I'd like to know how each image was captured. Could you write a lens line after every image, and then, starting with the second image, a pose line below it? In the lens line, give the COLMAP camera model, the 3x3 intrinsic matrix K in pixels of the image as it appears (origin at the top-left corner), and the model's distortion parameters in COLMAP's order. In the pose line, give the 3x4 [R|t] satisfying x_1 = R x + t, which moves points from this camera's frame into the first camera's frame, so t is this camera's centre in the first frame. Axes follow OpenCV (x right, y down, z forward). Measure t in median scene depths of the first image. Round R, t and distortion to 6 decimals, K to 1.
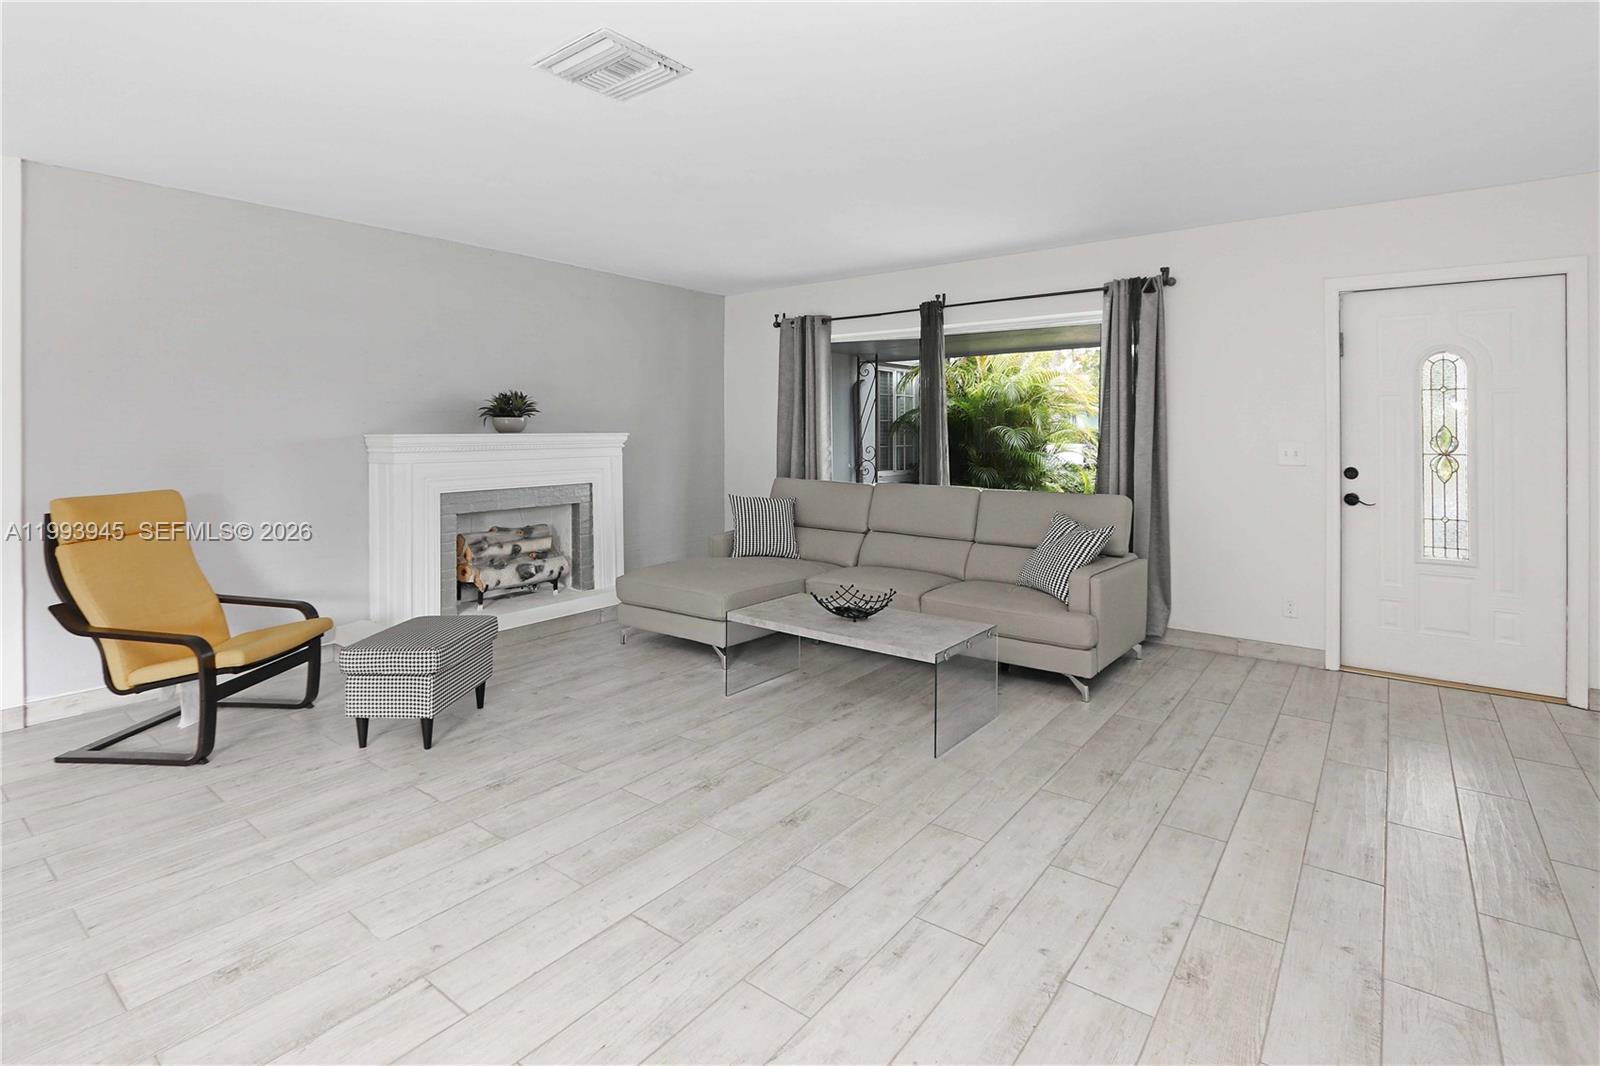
lens RADIAL K [[781.8, 0, 798.3], [0, 781.8, 437.0], [0, 0, 1]] dist [-0.020734, 0.001638]
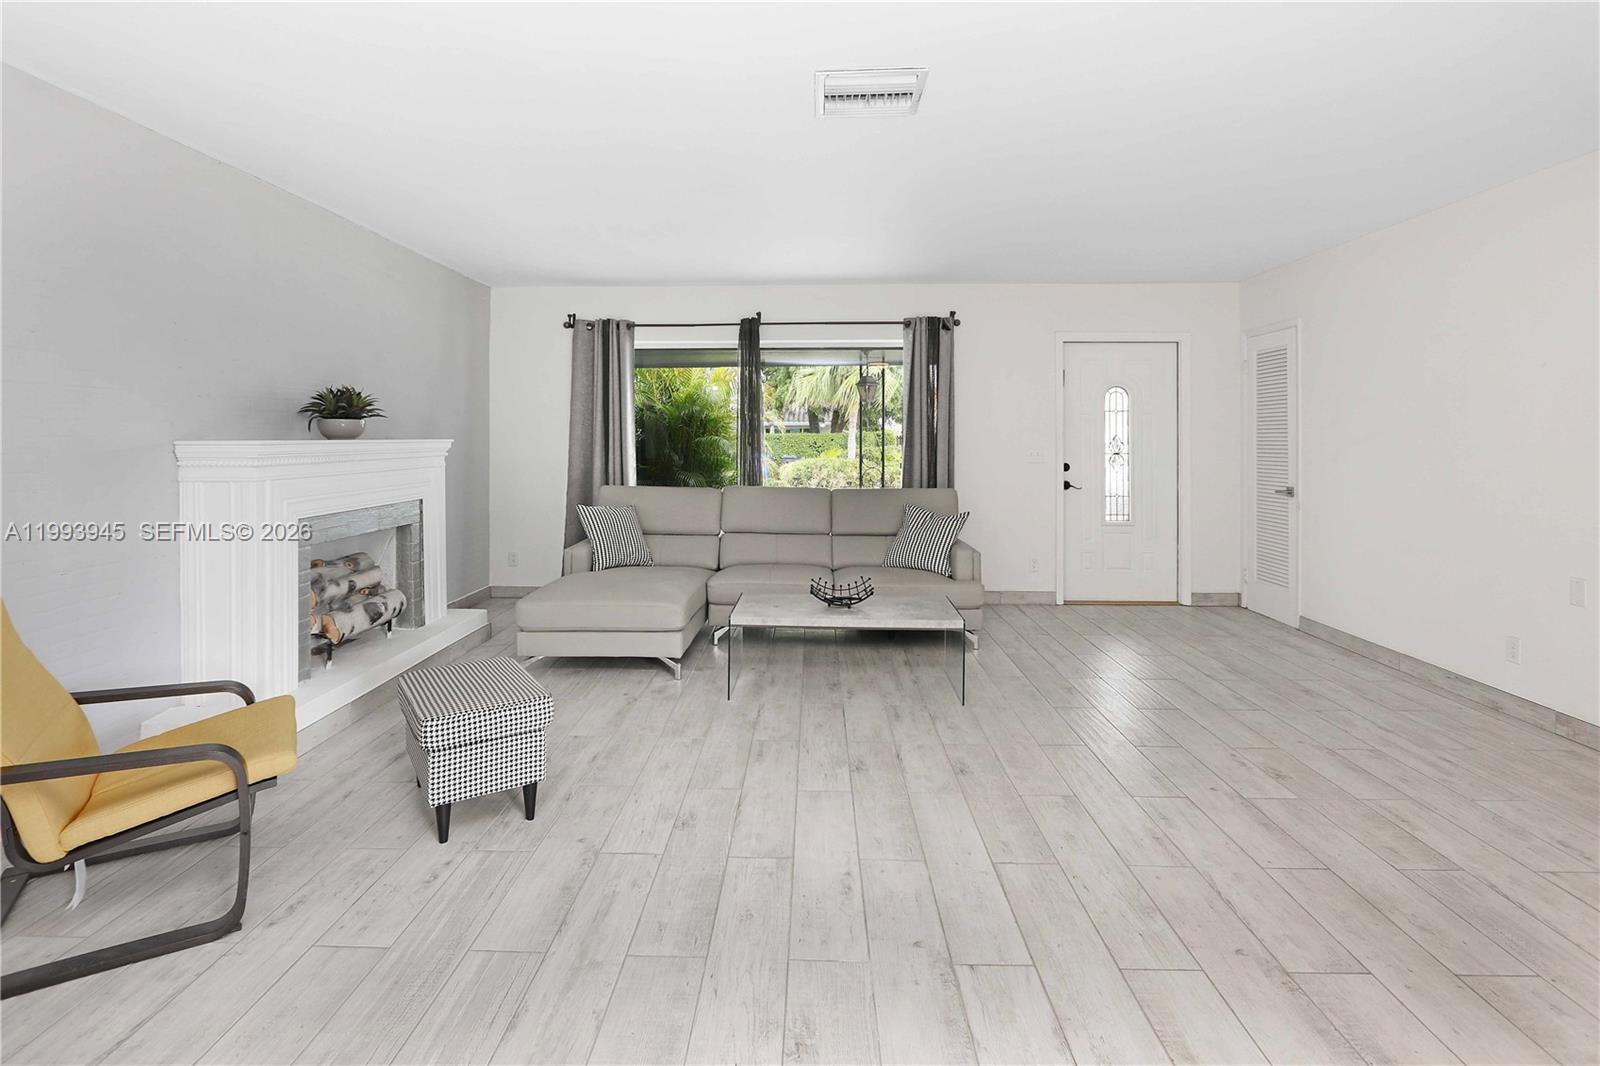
lens RADIAL K [[781.8, 0, 790.6], [0, 781.8, 430.1], [0, 0, 1]] dist [-0.020734, 0.001638]
pose [[0.811898, 0.007011, 0.583758, -0.549306], [0.002908, 0.999867, -0.016053, -0.000208], [-0.583793, 0.014732, 0.811769, 0.117693]]
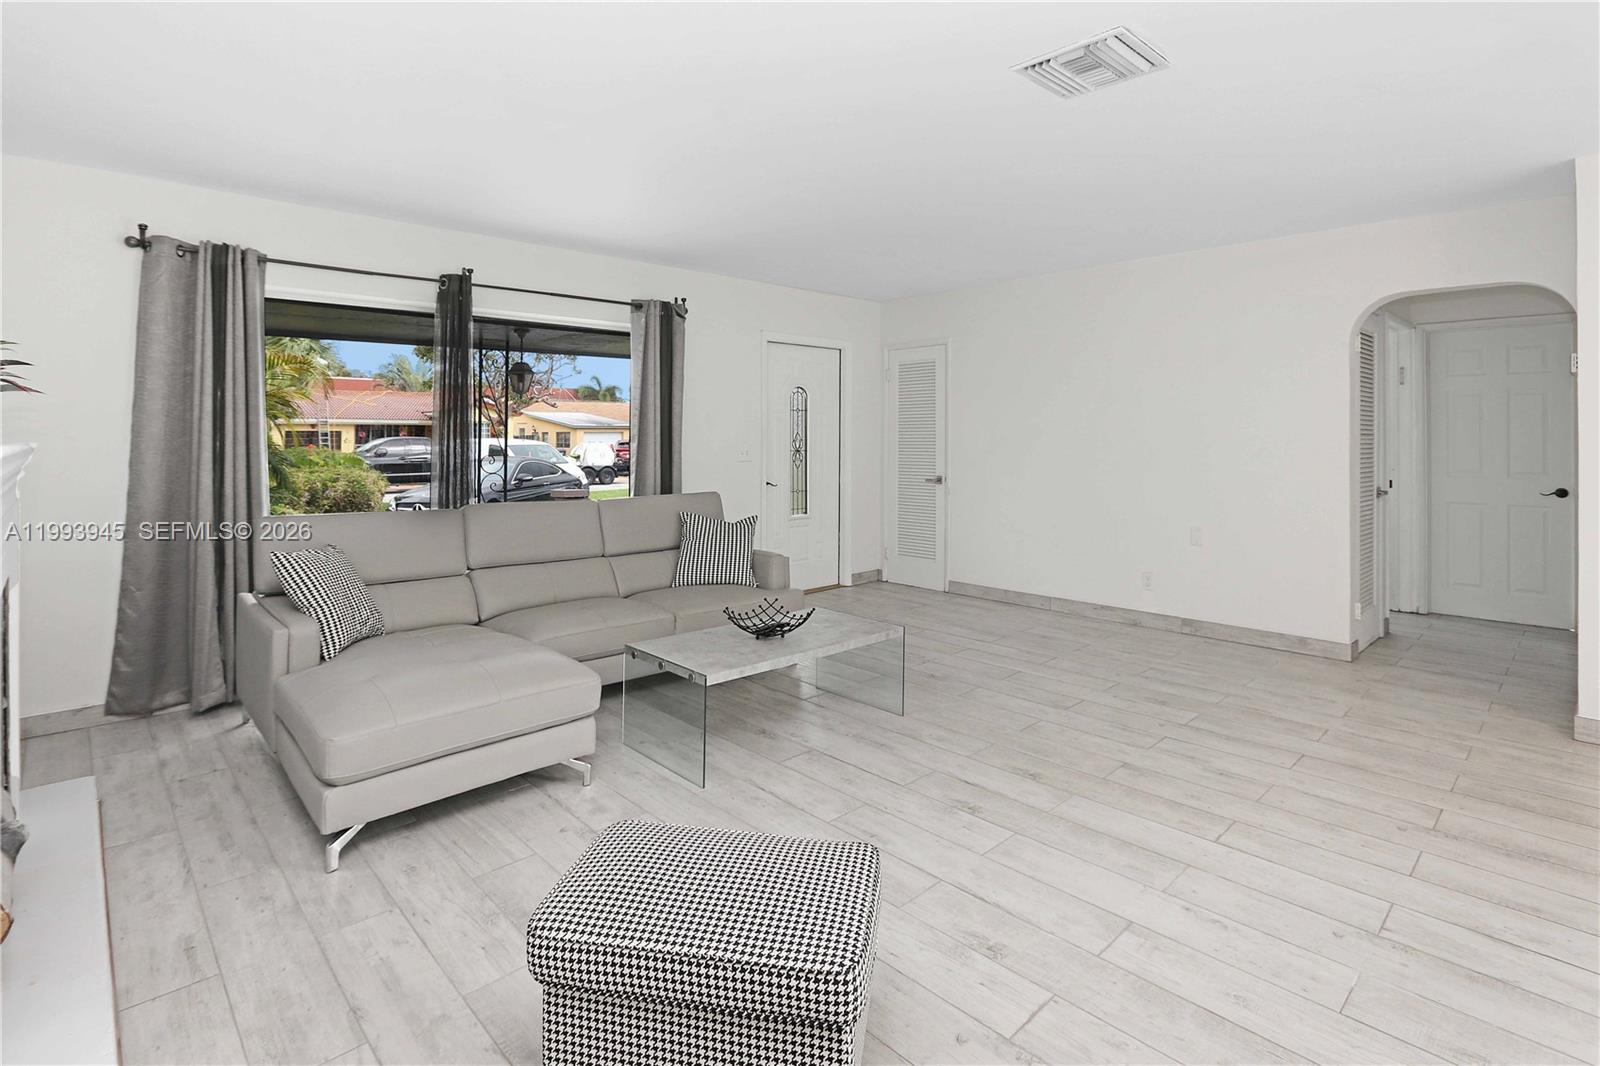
lens RADIAL K [[781.8, 0, 788.1], [0, 781.8, 436.2], [0, 0, 1]] dist [-0.020734, 0.001638]
pose [[0.165267, -0.001637, 0.986248, -0.733031], [0.008480, 0.999964, 0.000239, -0.007753], [-0.986212, 0.008324, 0.165275, 0.706724]]
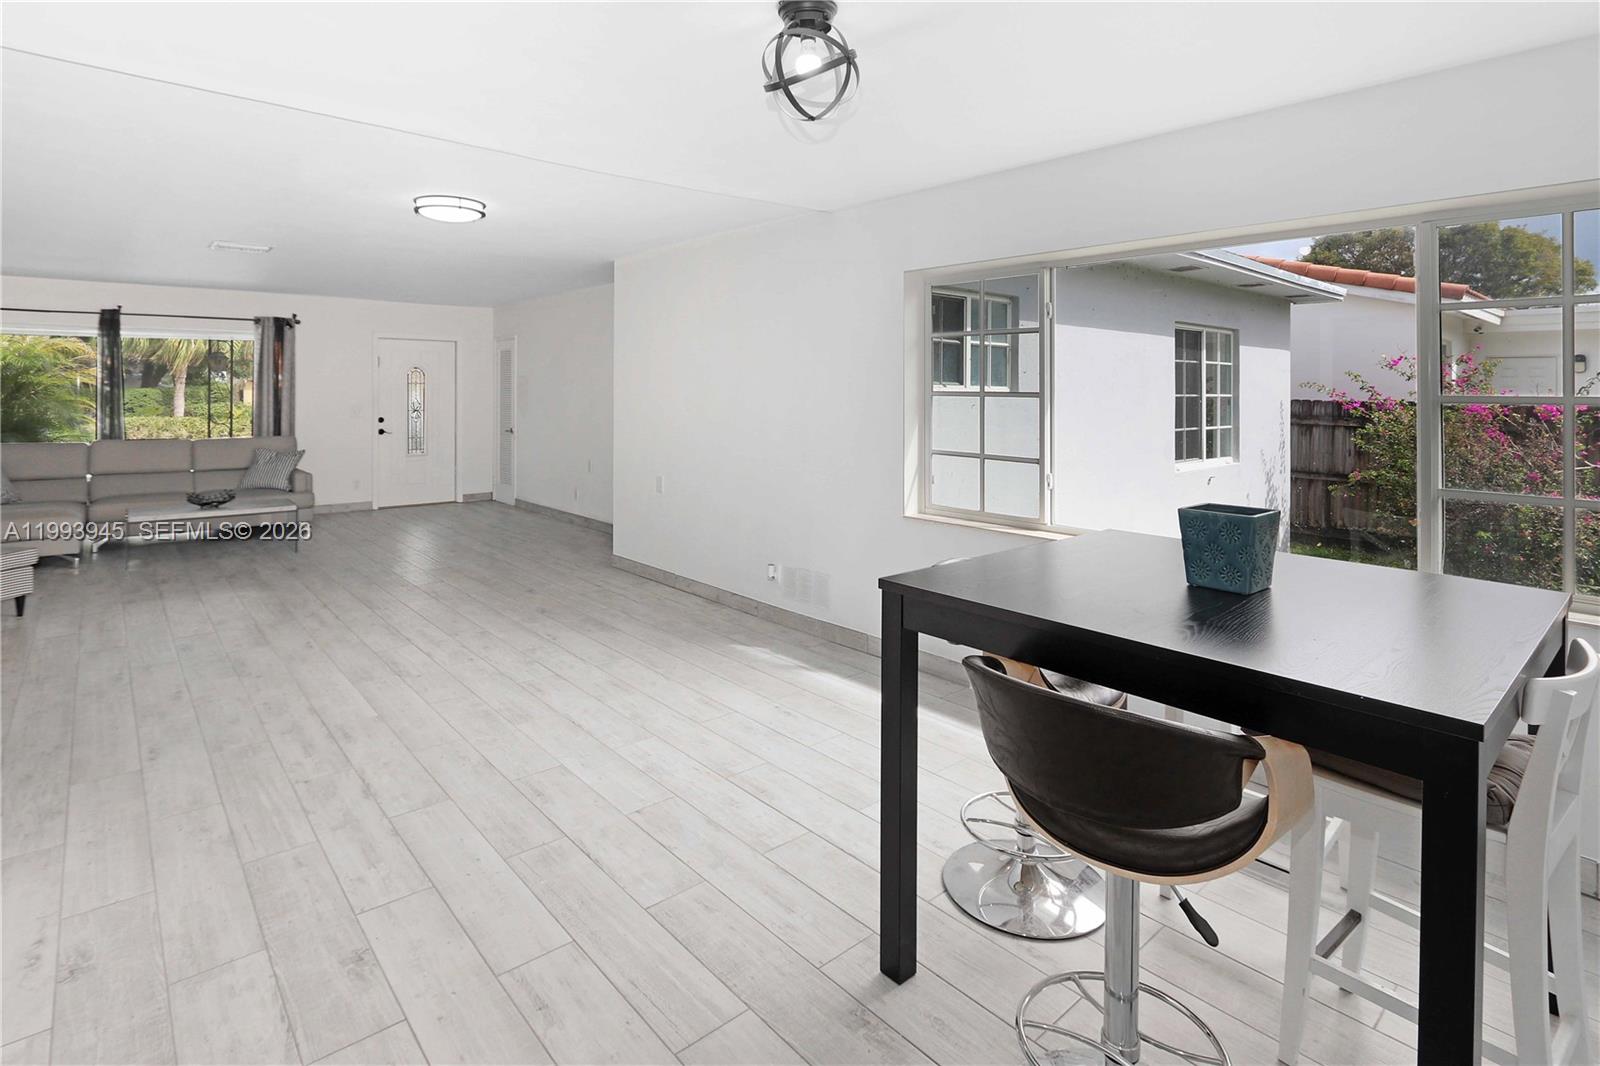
lens RADIAL K [[781.8, 0, 811.3], [0, 781.8, 389.2], [0, 0, 1]] dist [-0.020734, 0.001638]
pose [[0.171165, 0.004967, 0.985230, -1.259569], [0.007717, 0.999950, -0.006382, -0.017674], [-0.985212, 0.008696, 0.171118, -0.592889]]
